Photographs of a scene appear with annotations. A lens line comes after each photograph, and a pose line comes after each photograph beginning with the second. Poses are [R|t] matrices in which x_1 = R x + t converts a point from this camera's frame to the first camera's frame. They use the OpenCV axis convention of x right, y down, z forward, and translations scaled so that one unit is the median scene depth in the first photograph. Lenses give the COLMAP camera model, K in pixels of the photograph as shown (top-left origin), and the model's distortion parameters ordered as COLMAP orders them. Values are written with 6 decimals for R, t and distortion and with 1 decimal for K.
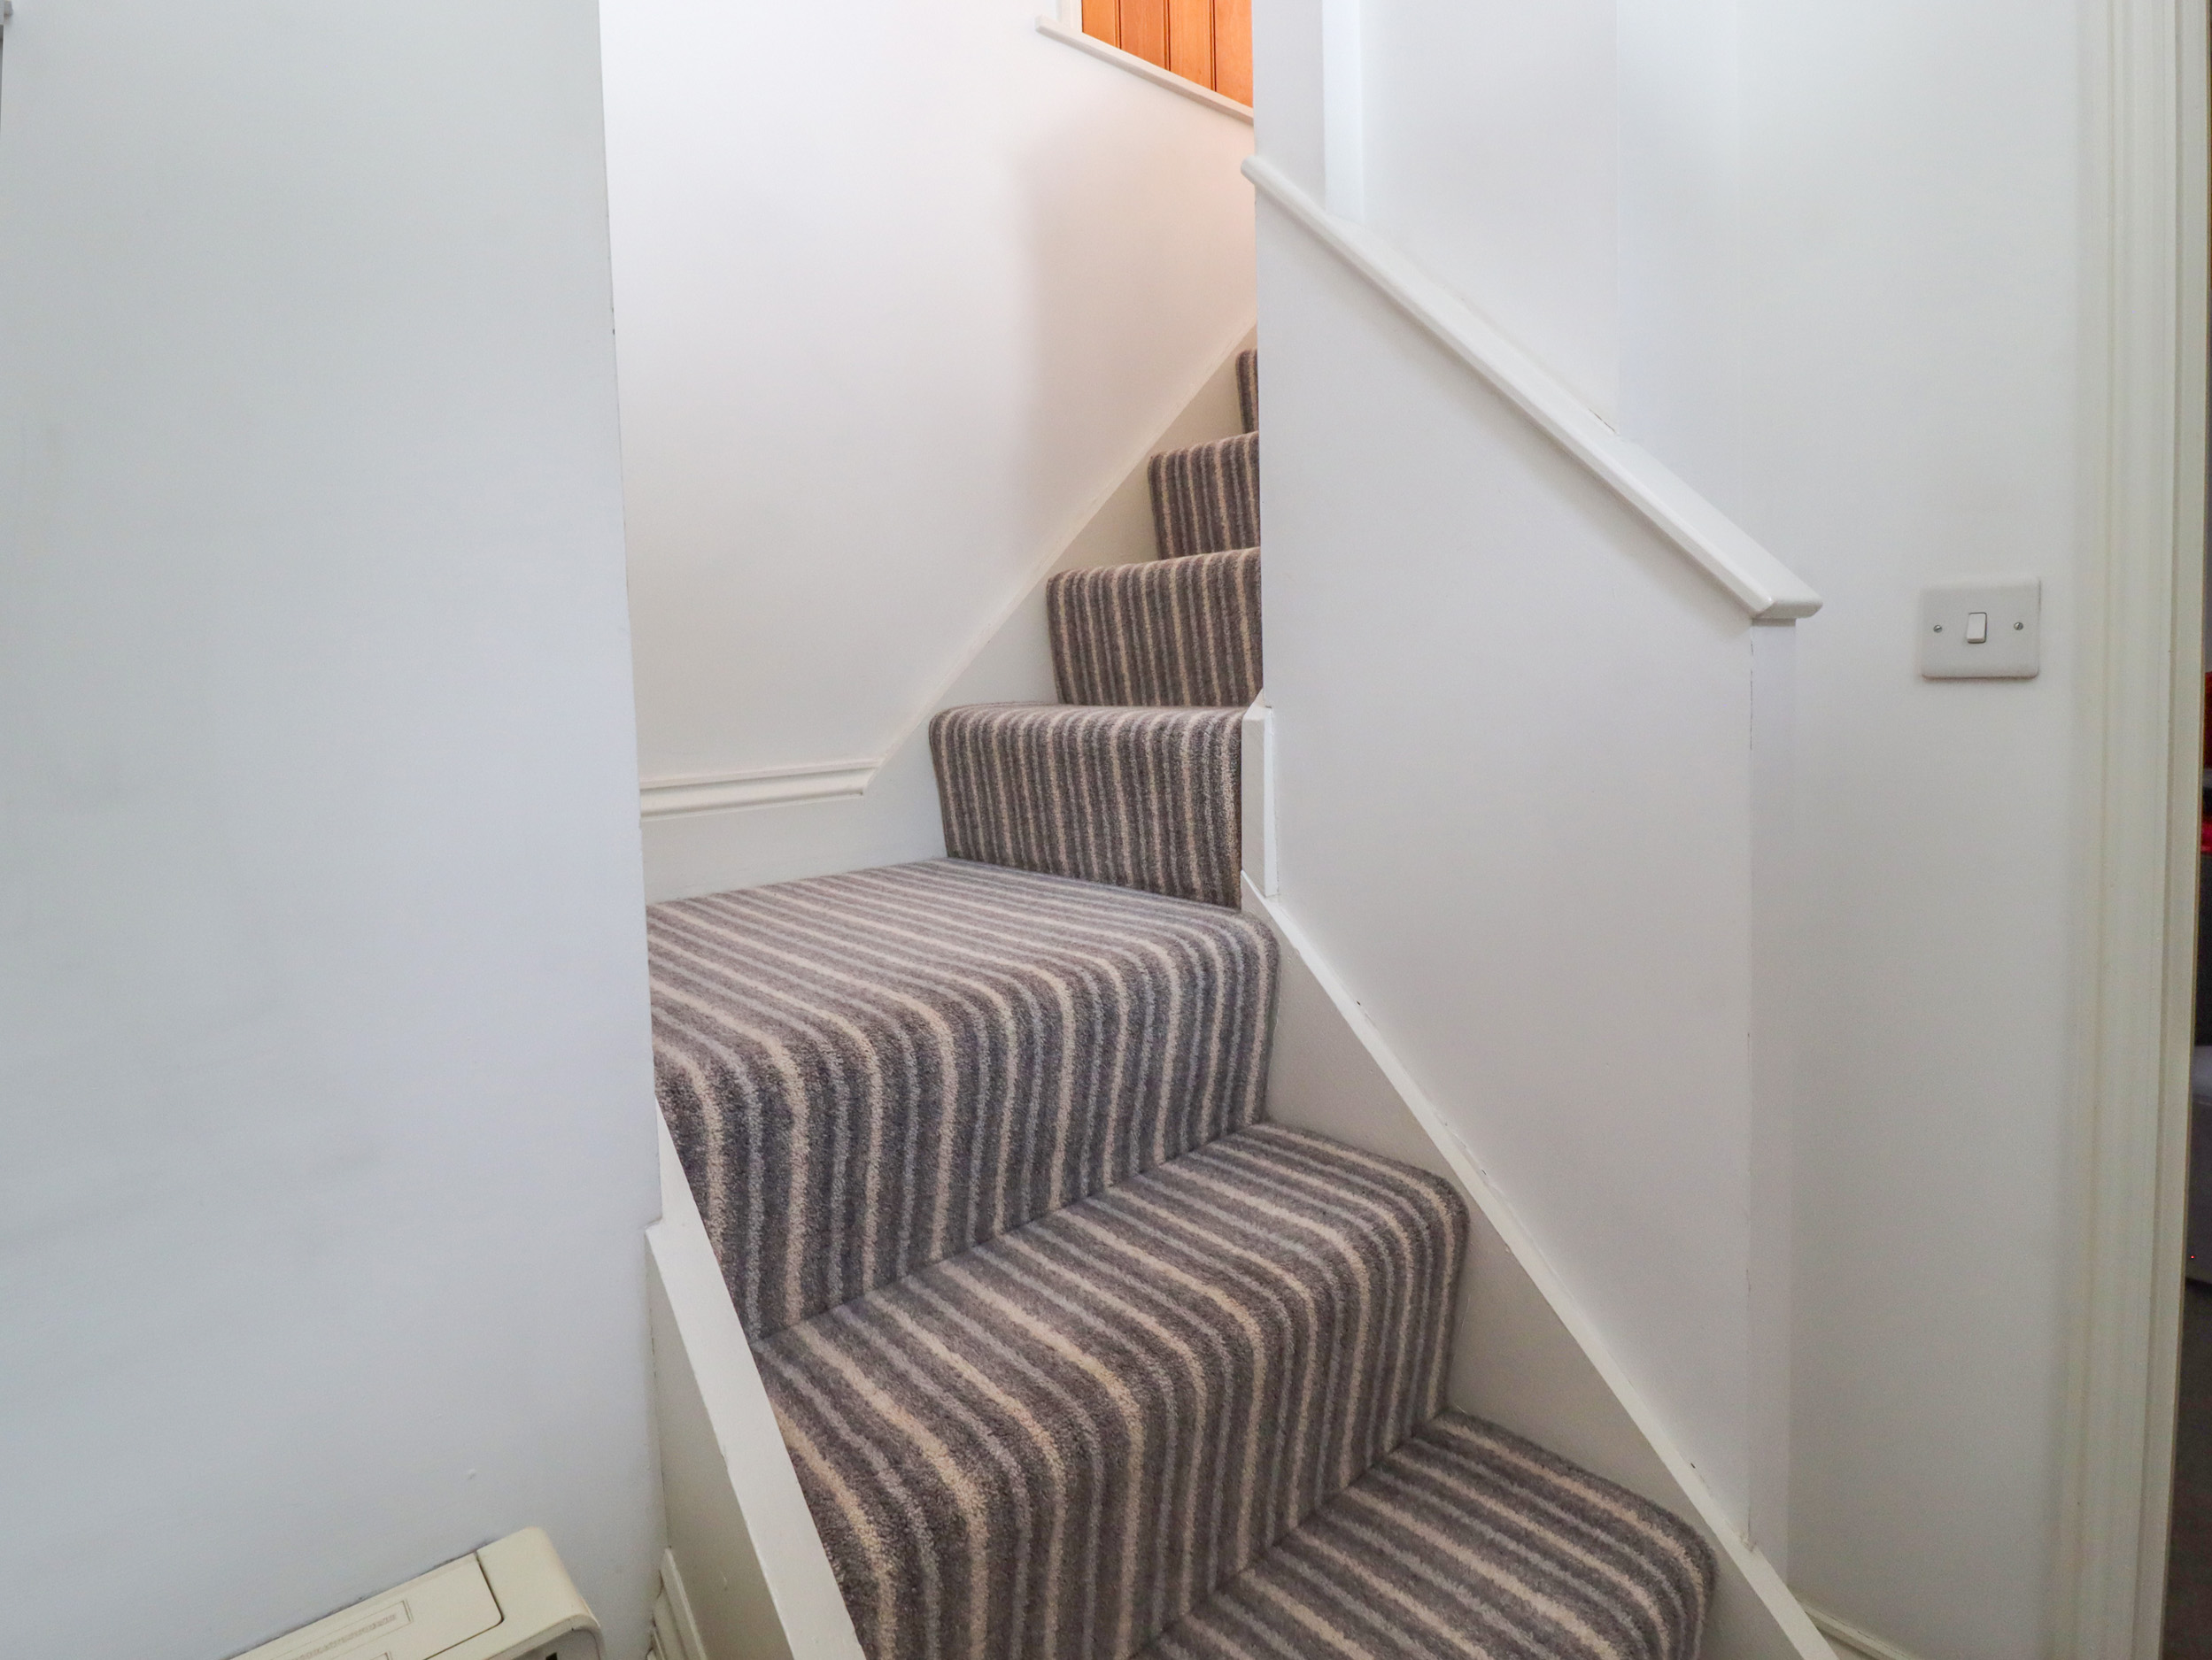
lens RADIAL K [[1204.1, 0, 1109.4], [0, 1204.1, 768.8], [0, 0, 1]] dist [-0.002200, -0.001645]
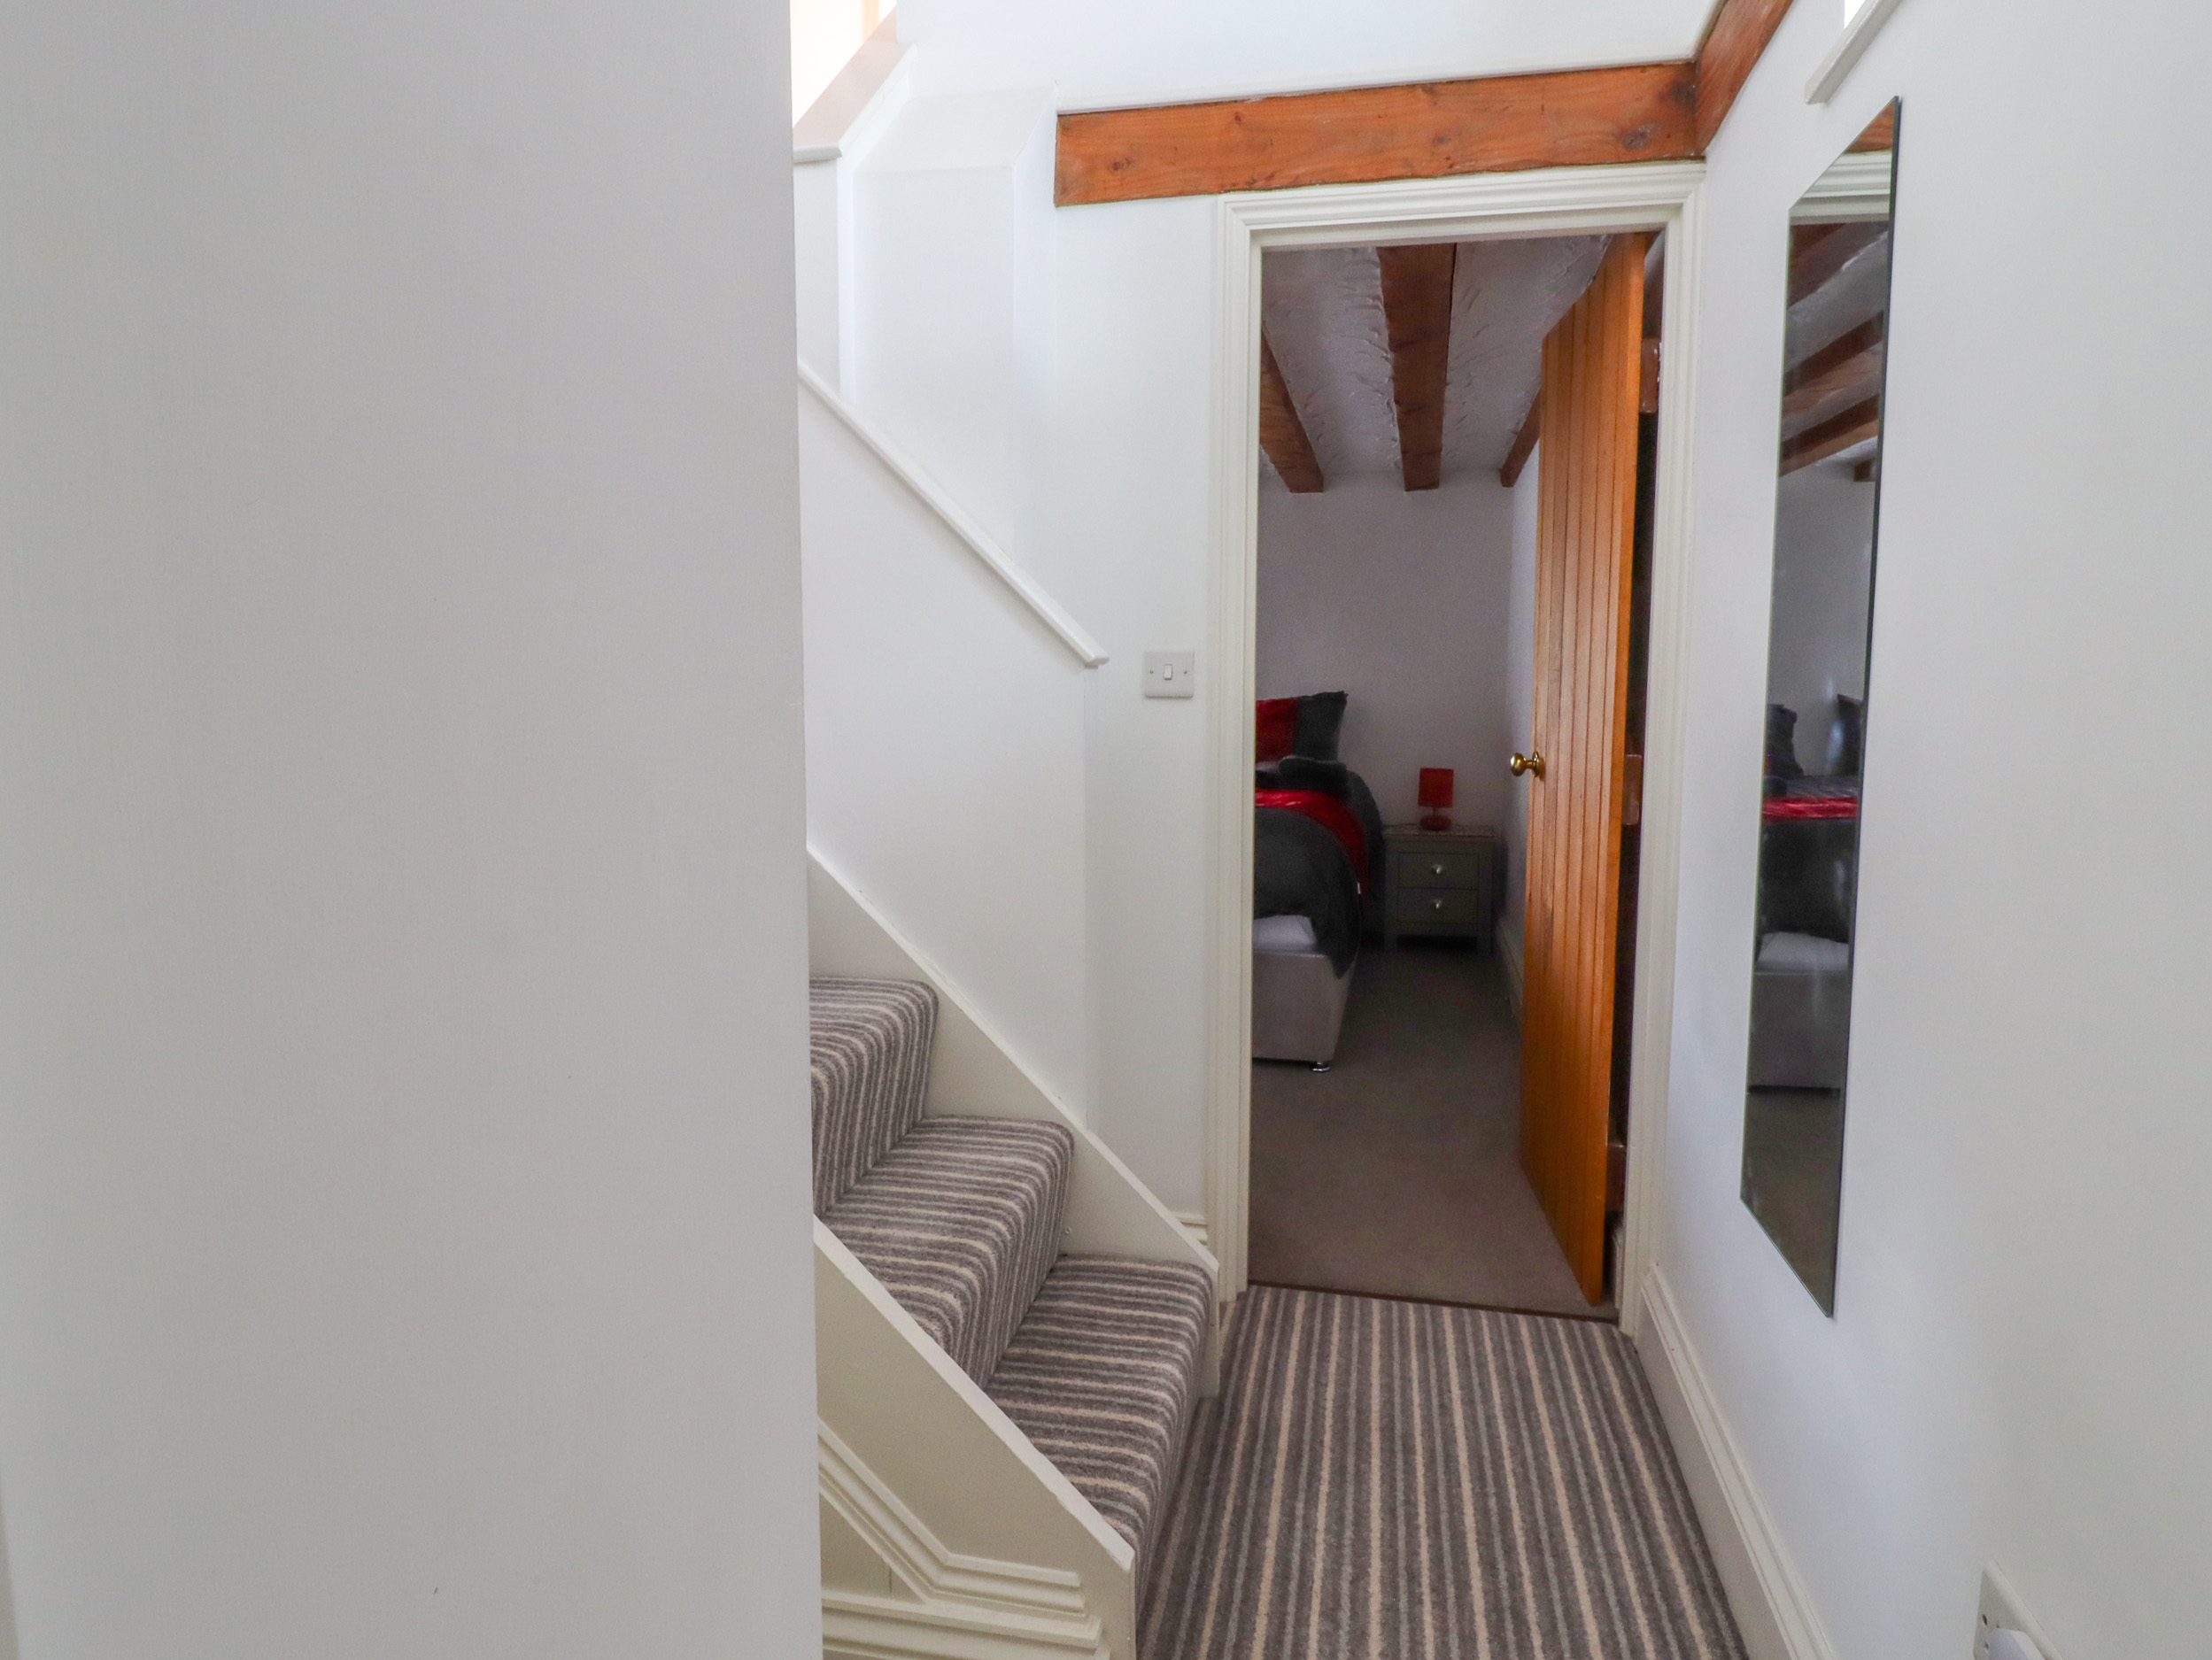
lens RADIAL K [[1204.1, 0, 1109.4], [0, 1204.1, 768.8], [0, 0, 1]] dist [-0.002200, -0.001645]
pose [[0.820096, -0.008957, 0.572156, -0.551837], [0.011876, 0.999929, -0.001368, 0.049497], [-0.572103, 0.007917, 0.820144, -0.640179]]
